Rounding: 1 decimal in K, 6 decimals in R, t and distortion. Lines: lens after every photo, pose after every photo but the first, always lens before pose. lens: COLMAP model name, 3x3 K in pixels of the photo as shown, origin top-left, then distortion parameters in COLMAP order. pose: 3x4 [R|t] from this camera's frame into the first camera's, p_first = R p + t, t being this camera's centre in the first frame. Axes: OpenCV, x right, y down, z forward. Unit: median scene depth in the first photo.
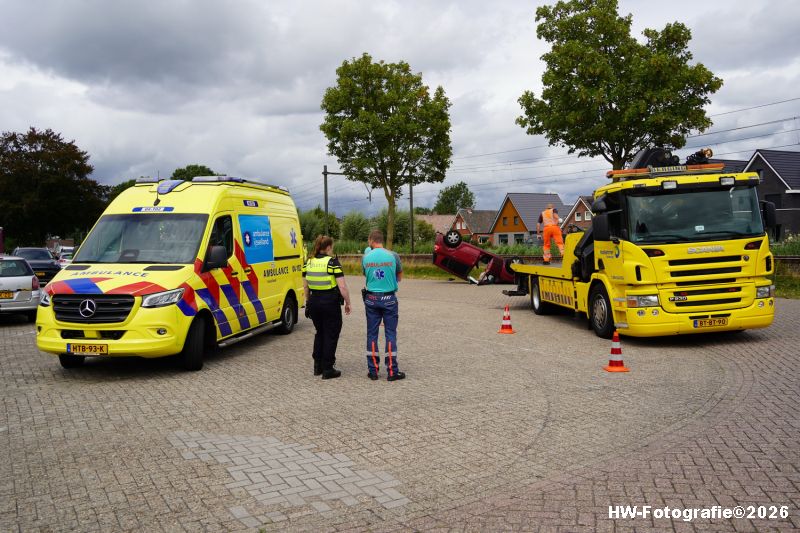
lens RADIAL K [[710.9, 0, 403.8], [0, 710.9, 254.3], [0, 0, 1]] dist [-0.018533, 0.058544]
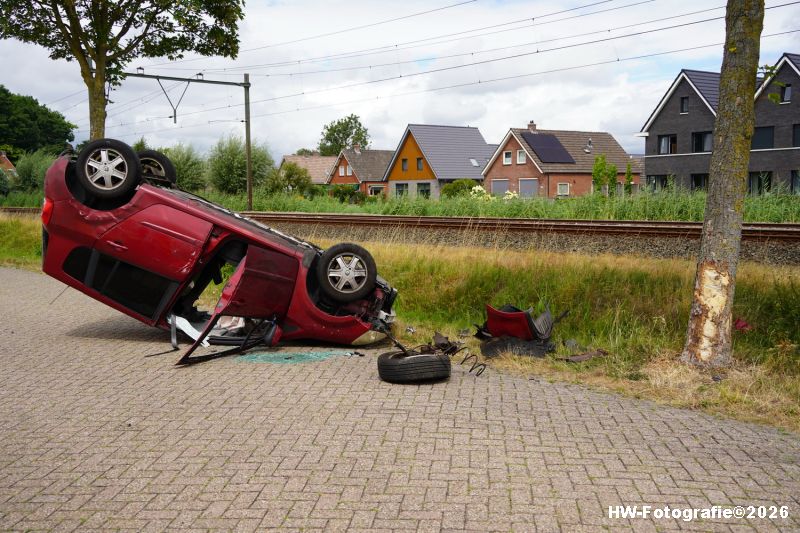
lens RADIAL K [[829.6, 0, 397.7], [0, 829.6, 262.3], [0, 0, 1]] dist [0.082202, 0.000000]
pose [[0.992566, 0.000392, 0.121710, 0.141943], [-0.008317, 0.997876, 0.064611, -0.010752], [-0.121426, -0.065143, 0.990461, 0.705665]]
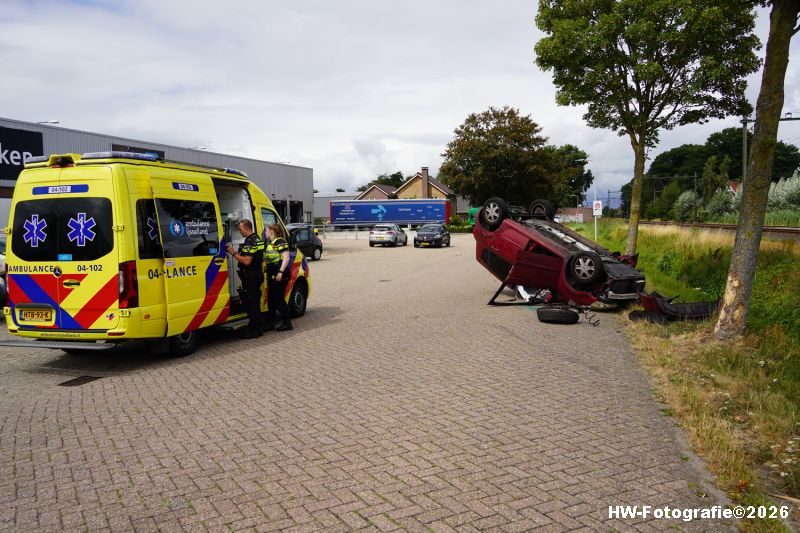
lens RADIAL K [[657.6, 0, 400.8], [0, 657.6, 264.9], [0, 0, 1]] dist [-0.053262, 0.054454]
pose [[0.678181, 0.054386, -0.732880, 0.406381], [-0.003740, 0.997500, 0.070563, -0.019185], [0.734886, -0.045114, 0.676689, 0.625409]]
